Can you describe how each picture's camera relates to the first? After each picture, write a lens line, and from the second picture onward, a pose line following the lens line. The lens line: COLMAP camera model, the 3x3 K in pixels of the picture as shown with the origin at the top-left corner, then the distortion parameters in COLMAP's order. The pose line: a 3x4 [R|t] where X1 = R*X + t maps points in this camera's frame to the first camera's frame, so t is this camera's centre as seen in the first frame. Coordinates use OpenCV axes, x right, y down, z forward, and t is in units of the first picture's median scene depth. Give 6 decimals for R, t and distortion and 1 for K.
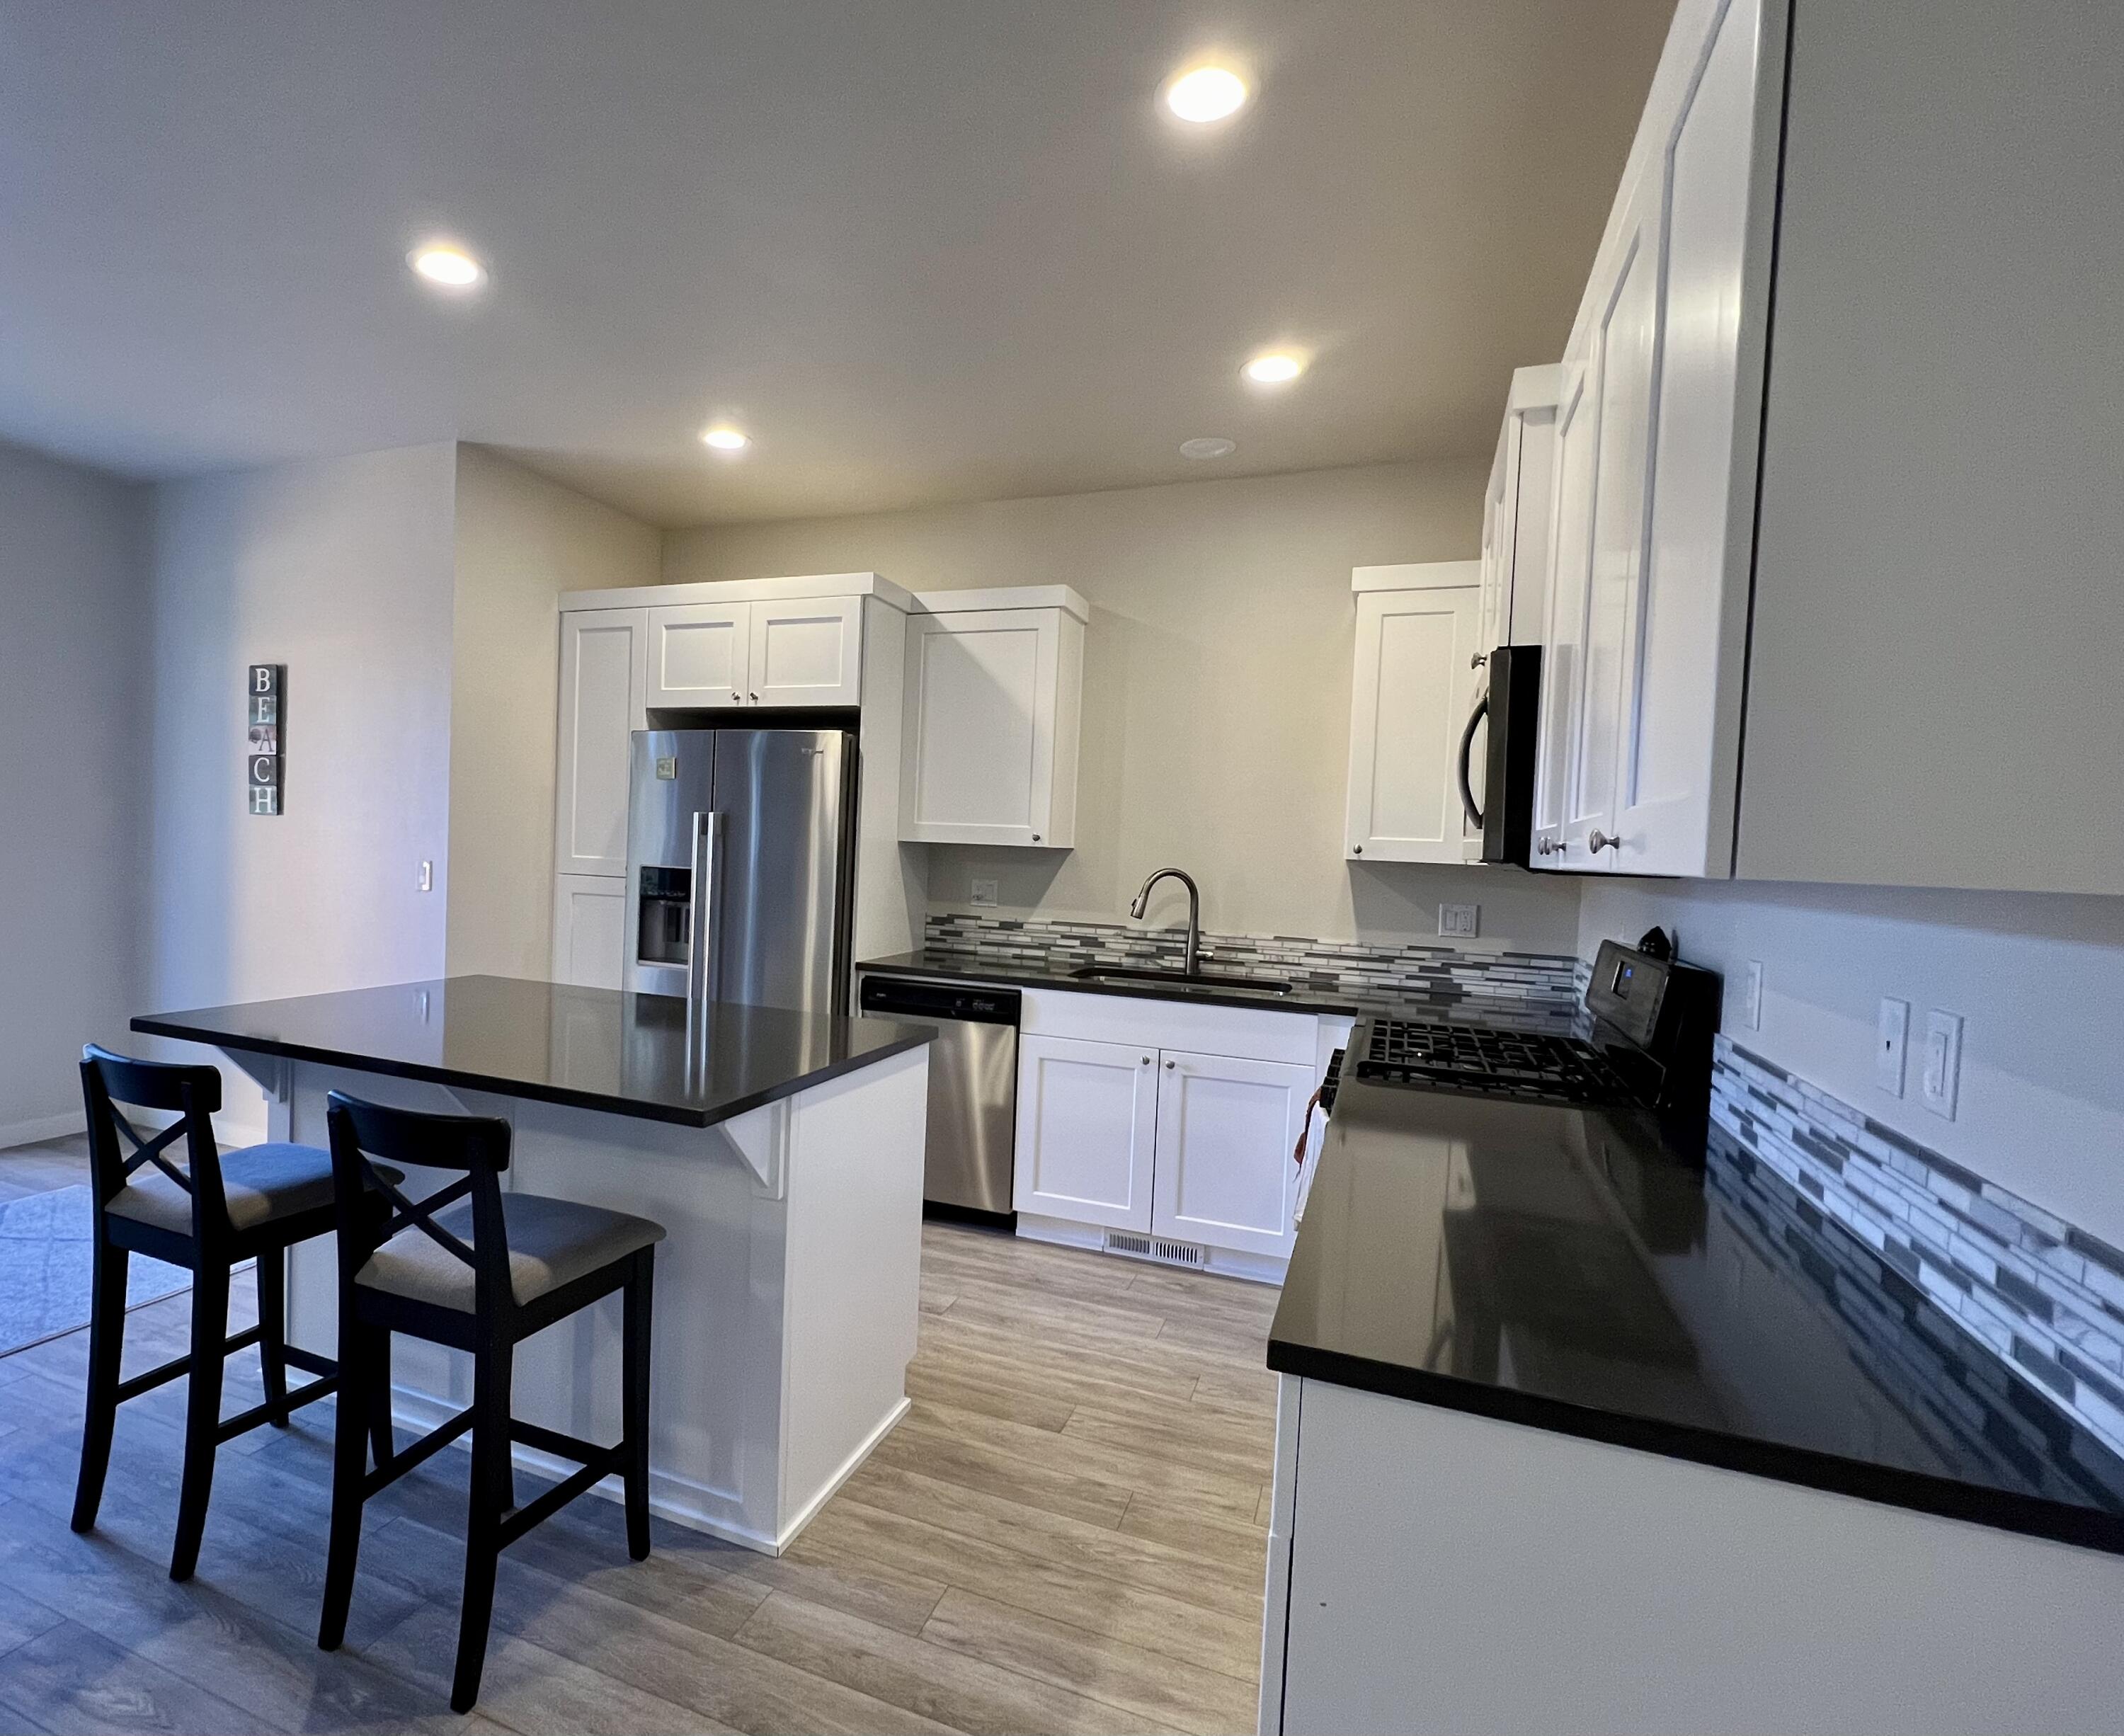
lens RADIAL K [[1096.8, 0, 930.9], [0, 1096.8, 886.3], [0, 0, 1]] dist [0.004906, 0.000865]
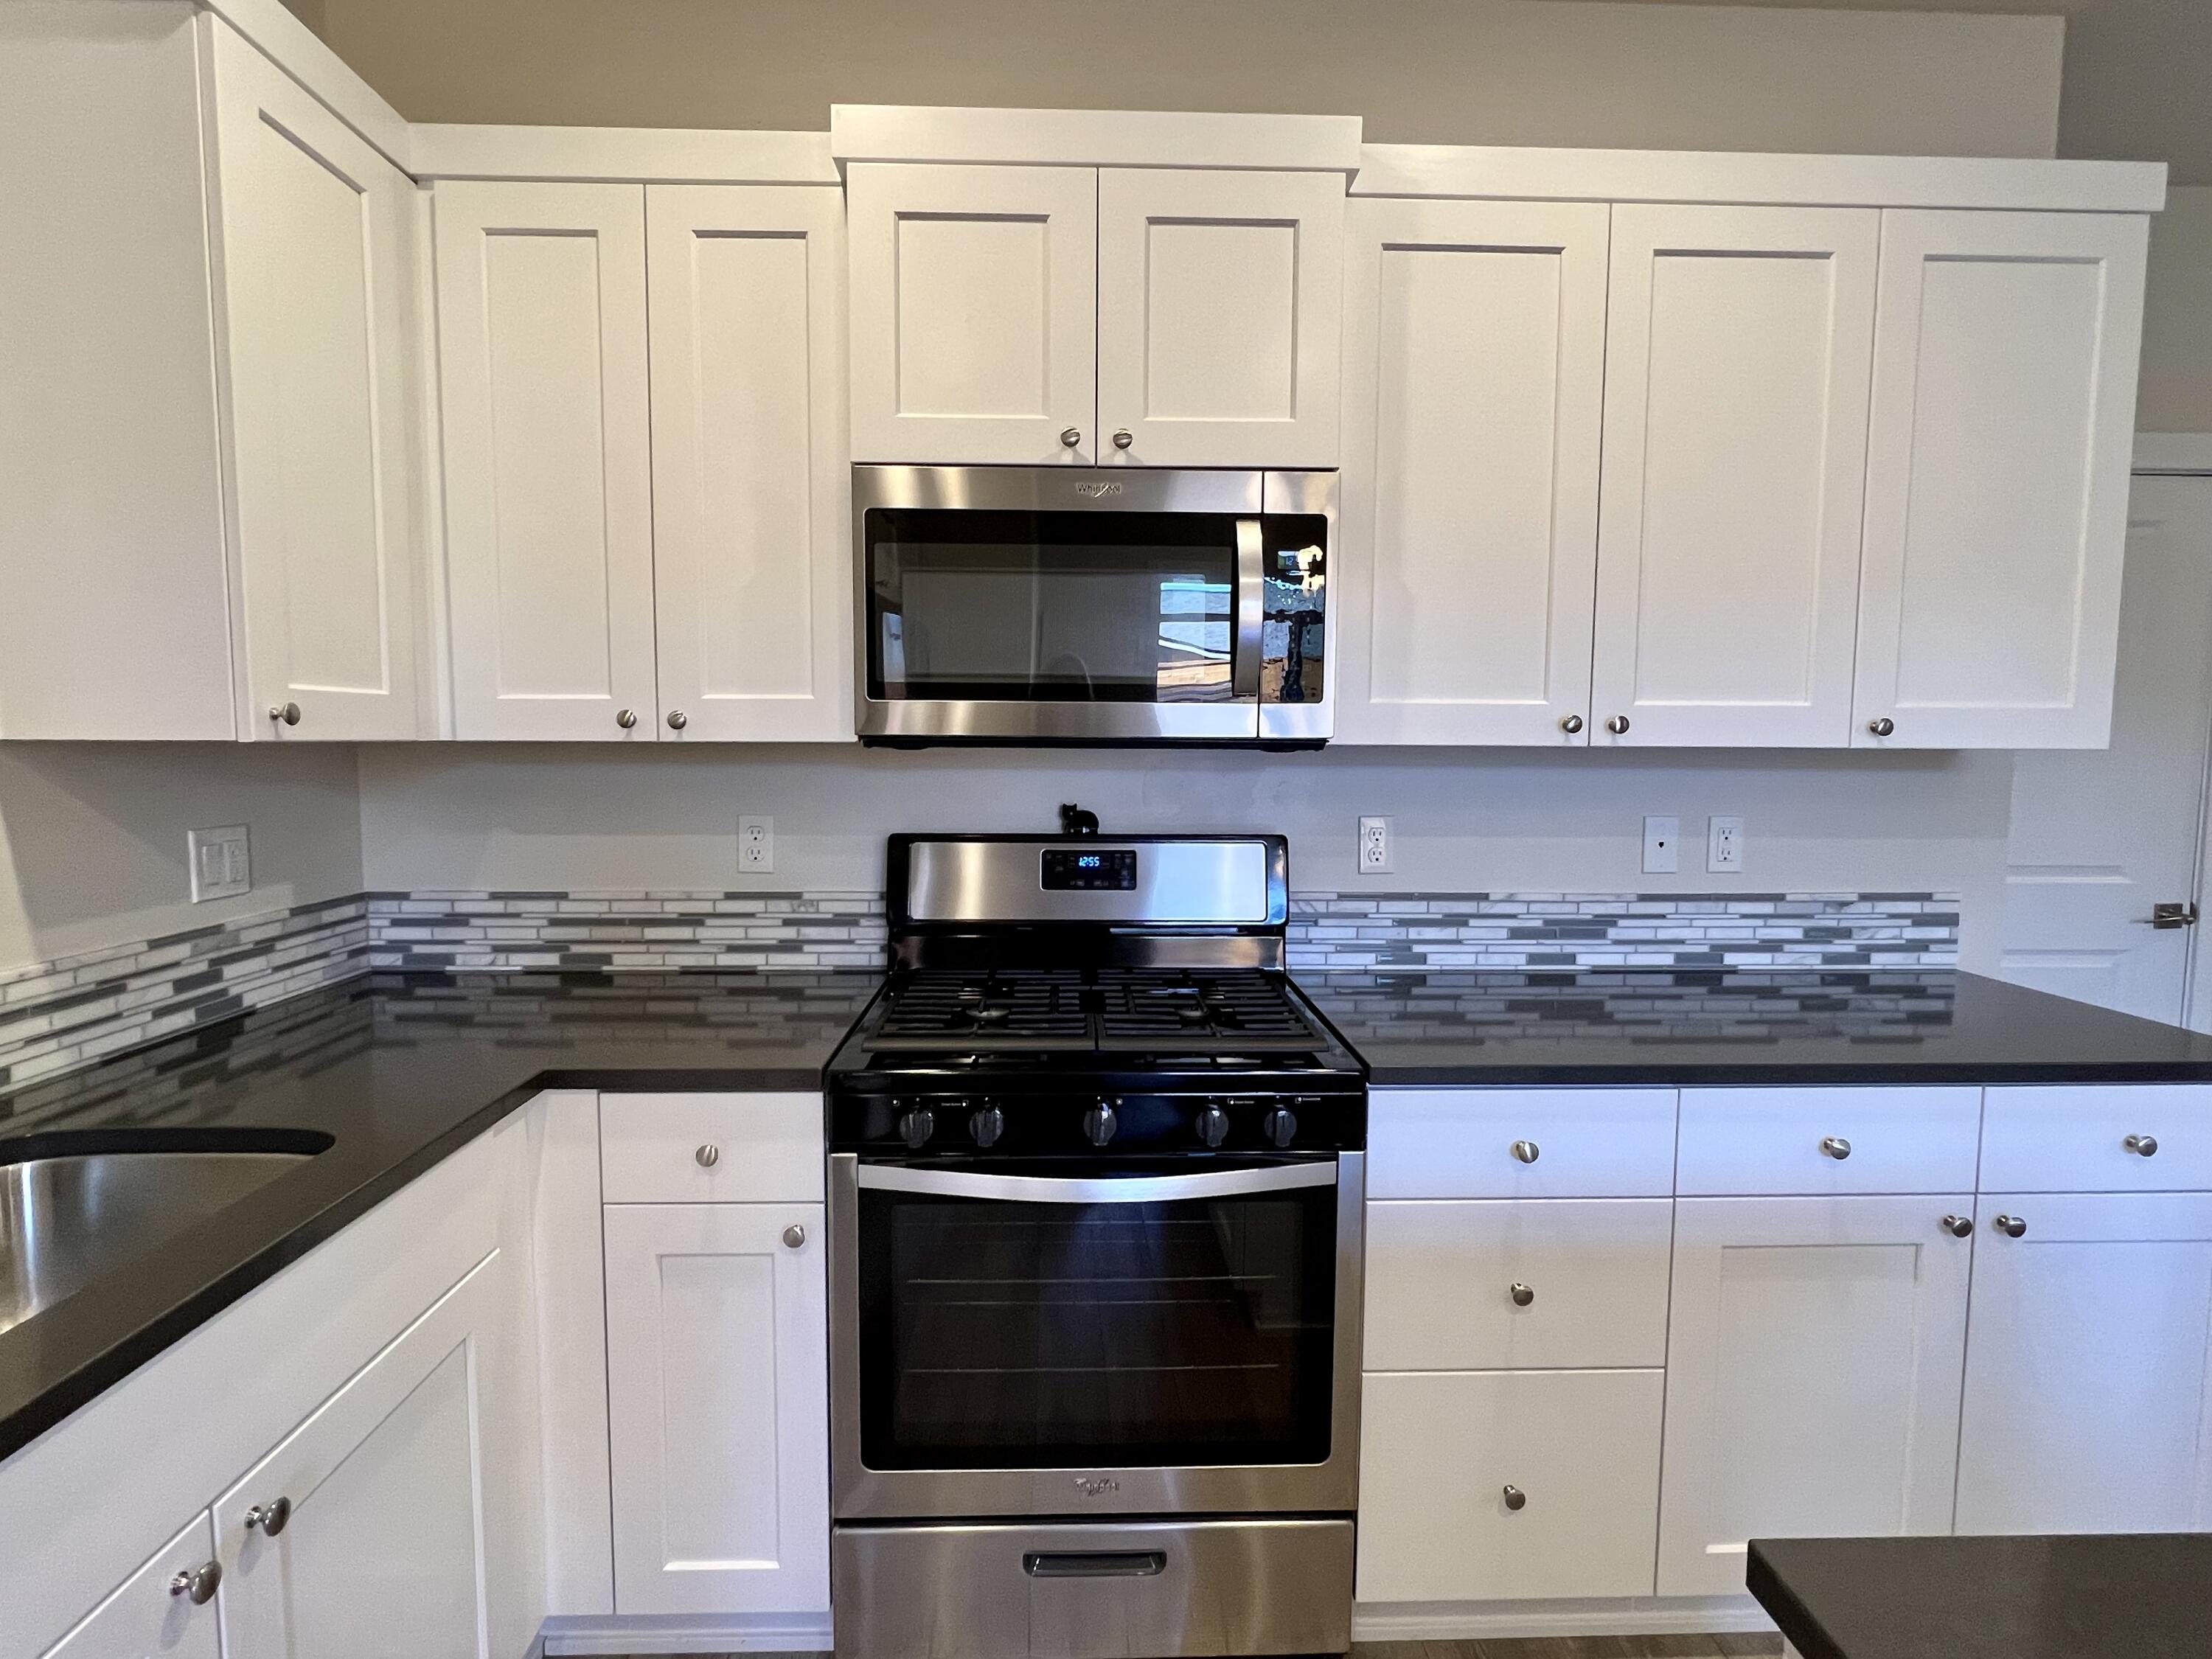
lens RADIAL K [[1108.2, 0, 1099.2], [0, 1108.2, 816.4], [0, 0, 1]] dist [-0.002307, -0.000909]
pose [[-0.419896, -0.106930, 0.901251, -0.089801], [0.014919, 0.992088, 0.124658, -0.039552], [-0.907450, 0.065789, -0.414978, 0.844023]]
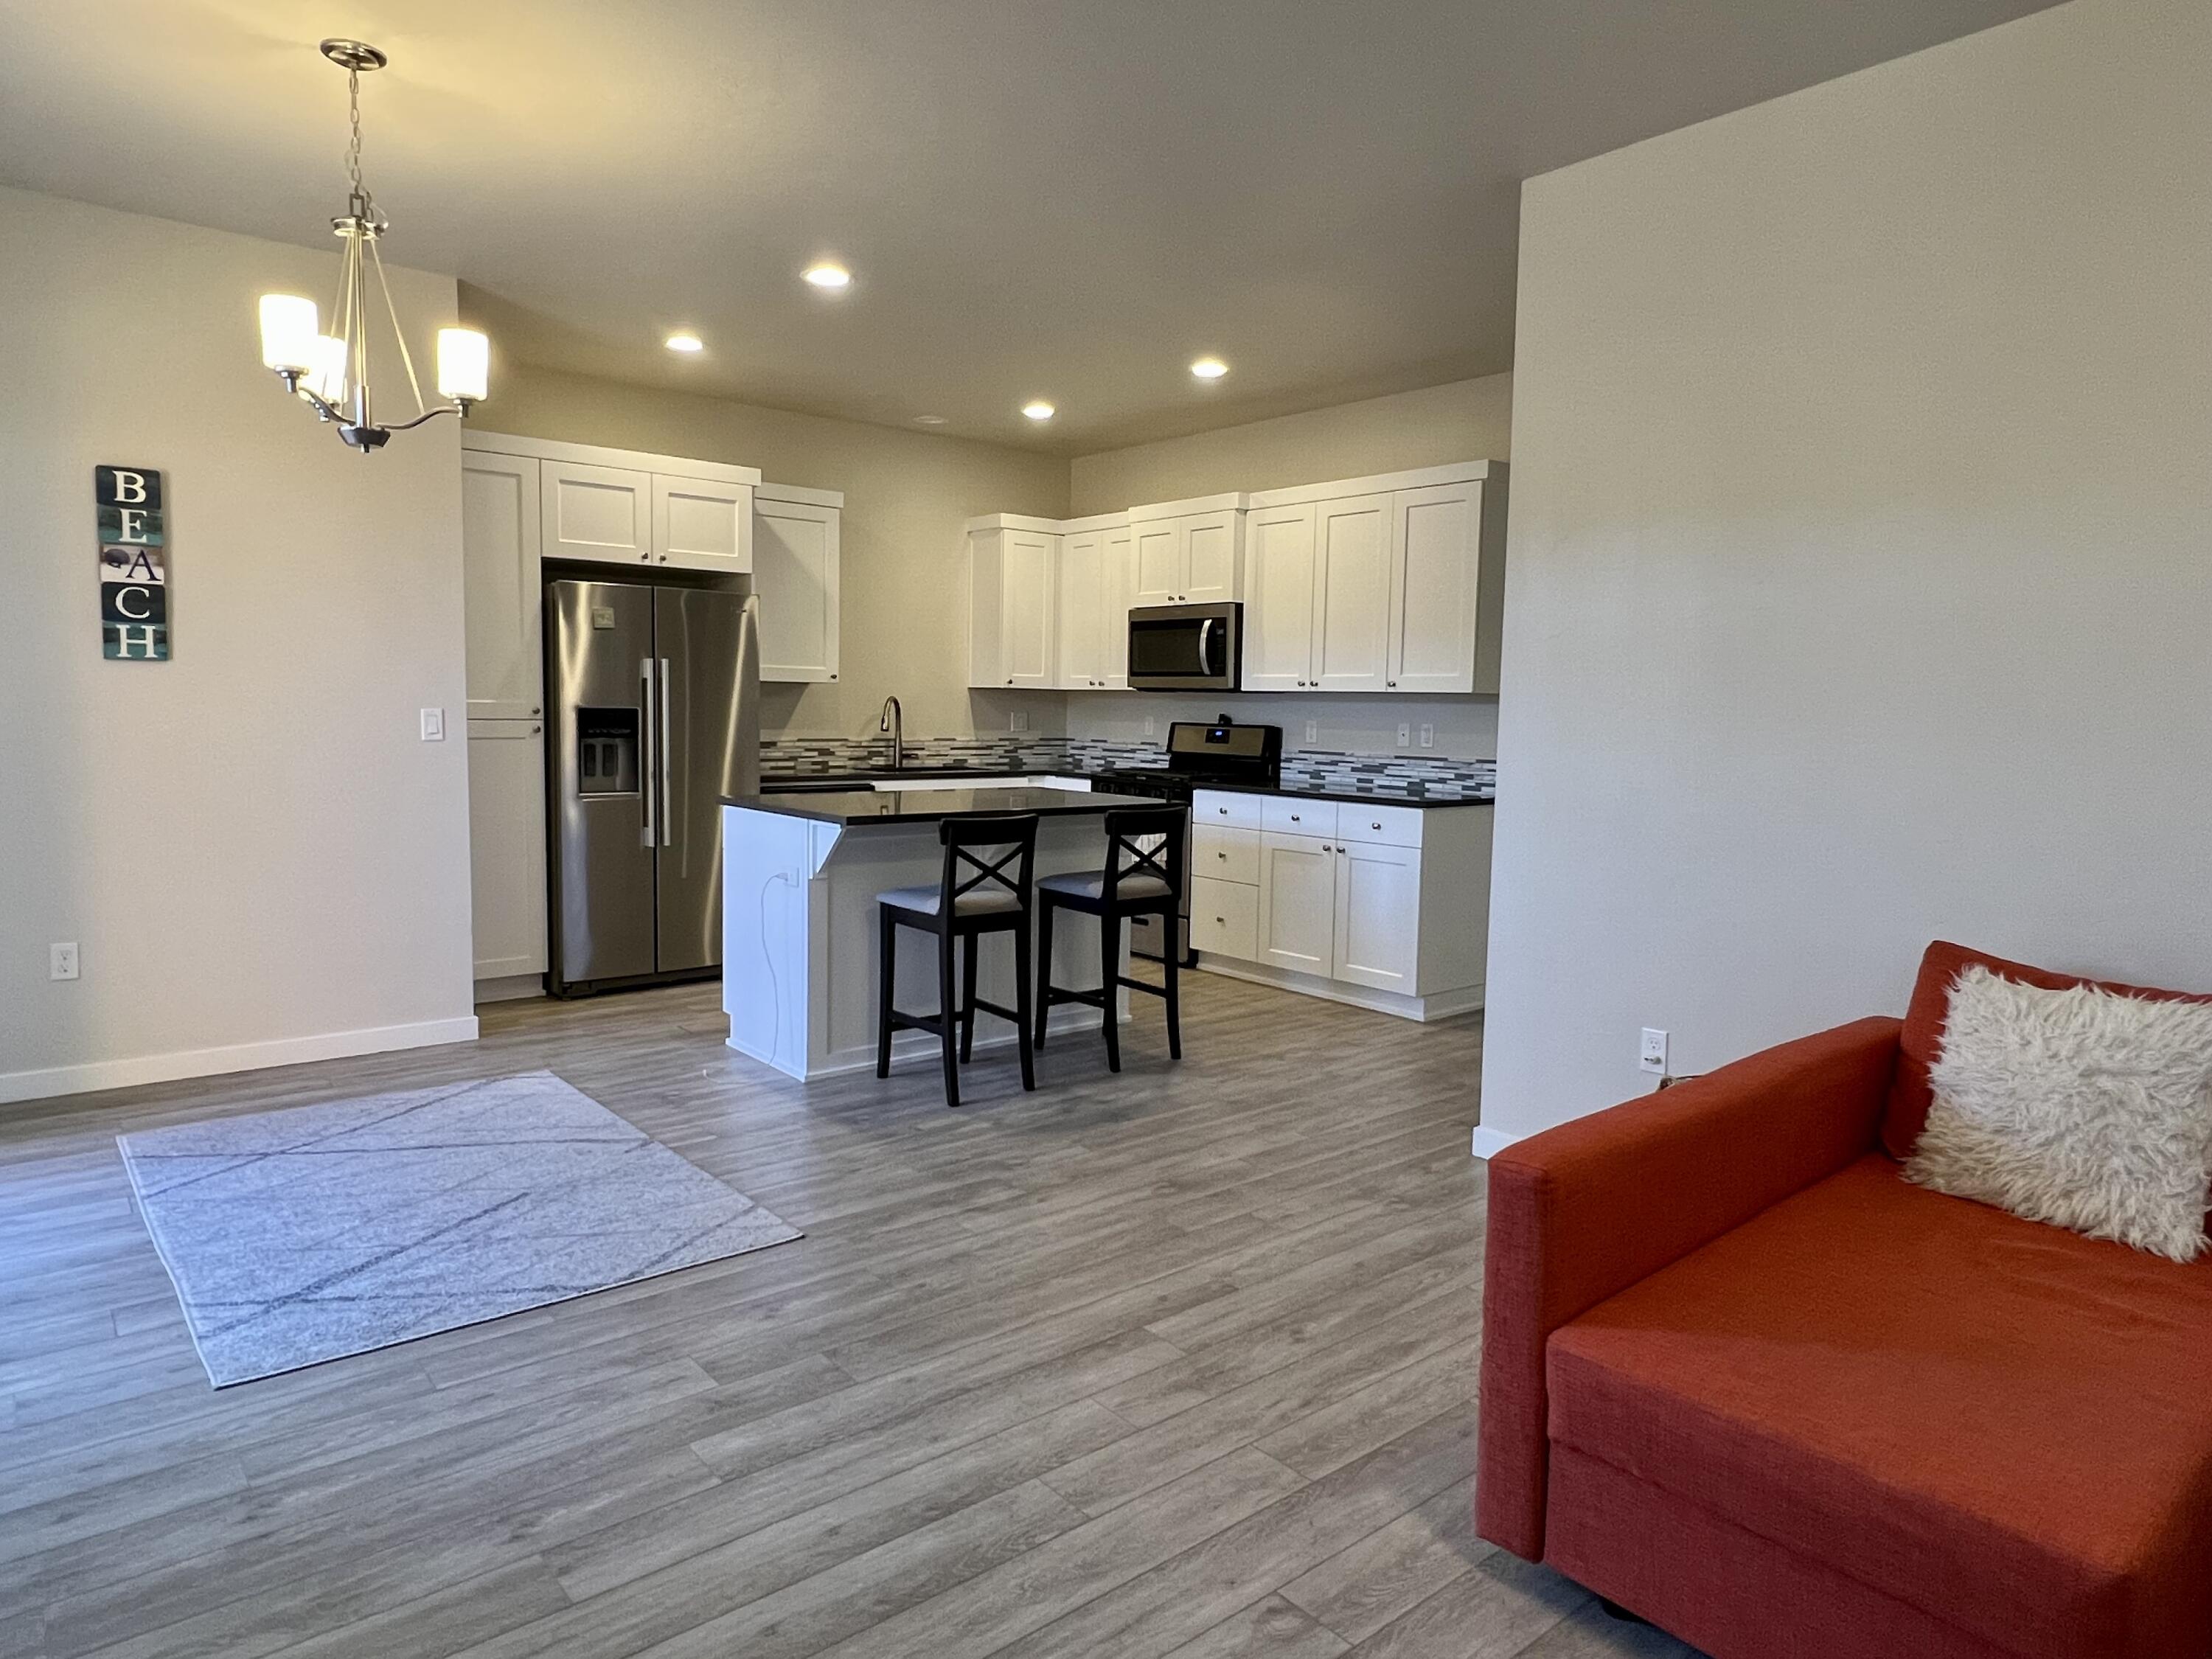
lens RADIAL K [[1333.7, 0, 1099.5], [0, 1333.7, 808.2], [0, 0, 1]] dist [0.002486, -0.000086]
pose [[0.449718, -0.102235, 0.887300, -1.315080], [0.035458, 0.994688, 0.096637, -0.030992], [-0.892467, -0.011997, 0.450954, -0.056979]]
